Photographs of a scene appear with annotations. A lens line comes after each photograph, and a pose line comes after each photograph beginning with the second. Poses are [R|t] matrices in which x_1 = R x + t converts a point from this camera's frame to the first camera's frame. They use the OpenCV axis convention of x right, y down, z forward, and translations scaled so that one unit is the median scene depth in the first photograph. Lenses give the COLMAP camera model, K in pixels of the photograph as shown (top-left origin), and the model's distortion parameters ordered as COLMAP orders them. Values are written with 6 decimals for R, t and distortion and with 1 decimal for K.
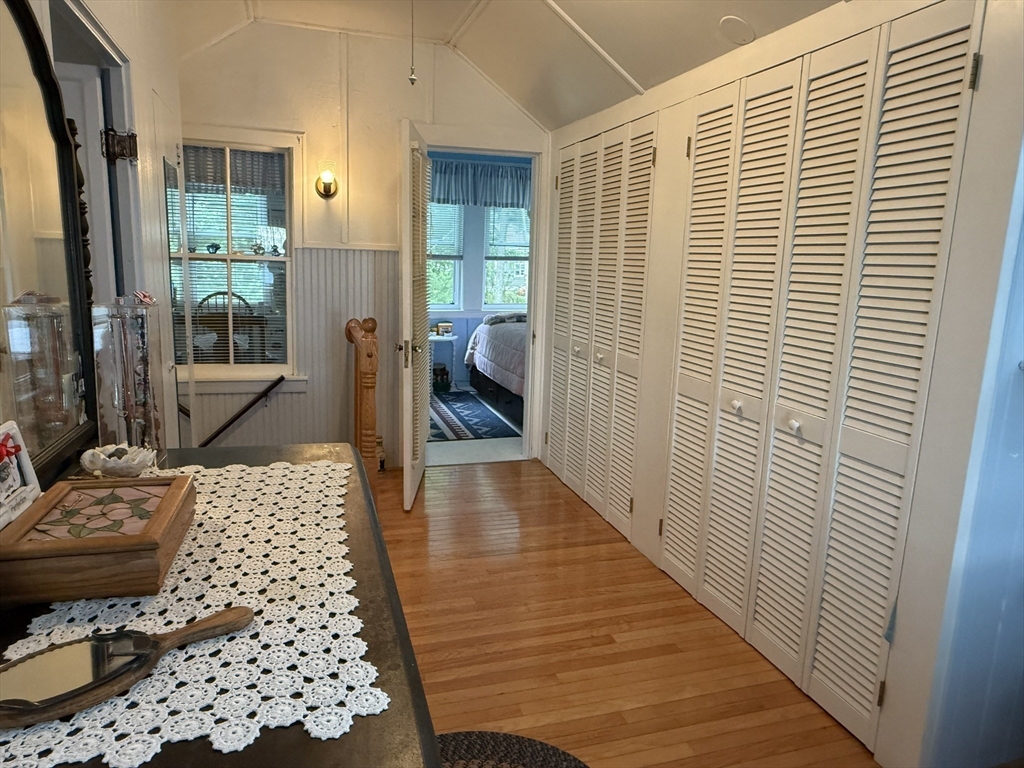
lens RADIAL K [[658.5, 0, 512.0], [0, 658.5, 384.0], [0, 0, 1]] dist [-0.001636, -0.001149]
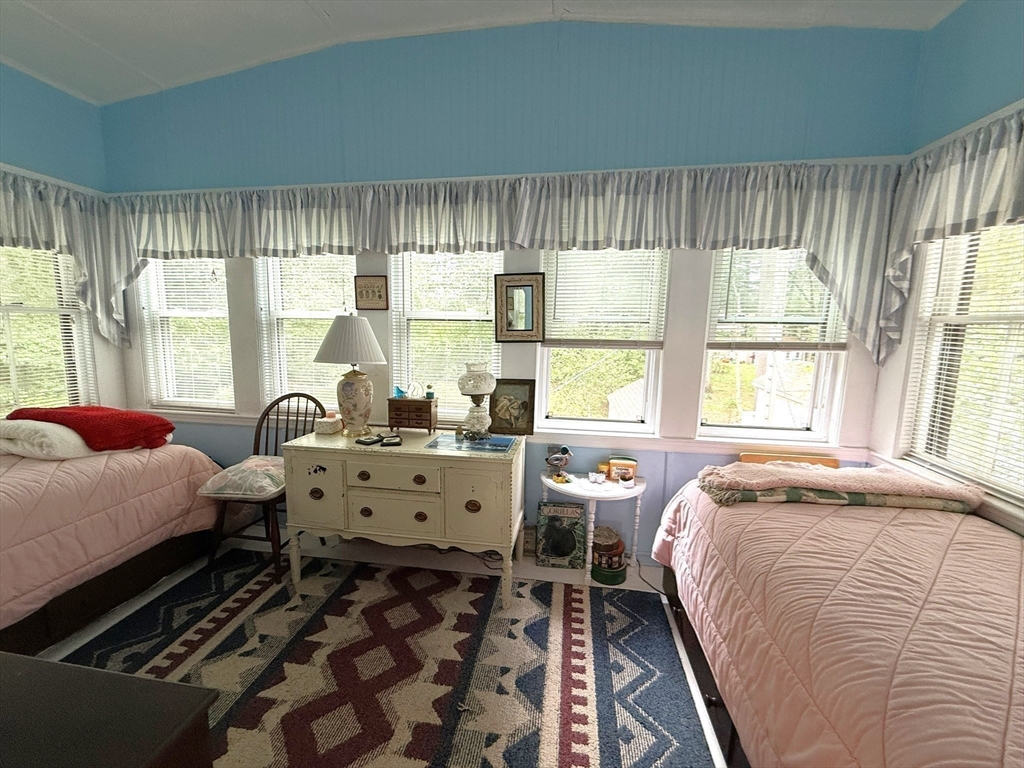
lens RADIAL K [[405.4, 0, 512.0], [0, 405.4, 384.0], [0, 0, 1]] dist [-0.000277, -0.000251]
pose [[0.892114, 0.046077, -0.449455, -0.034441], [-0.083018, 0.994566, -0.062821, -0.131645], [0.444118, 0.093356, 0.891091, 0.662900]]
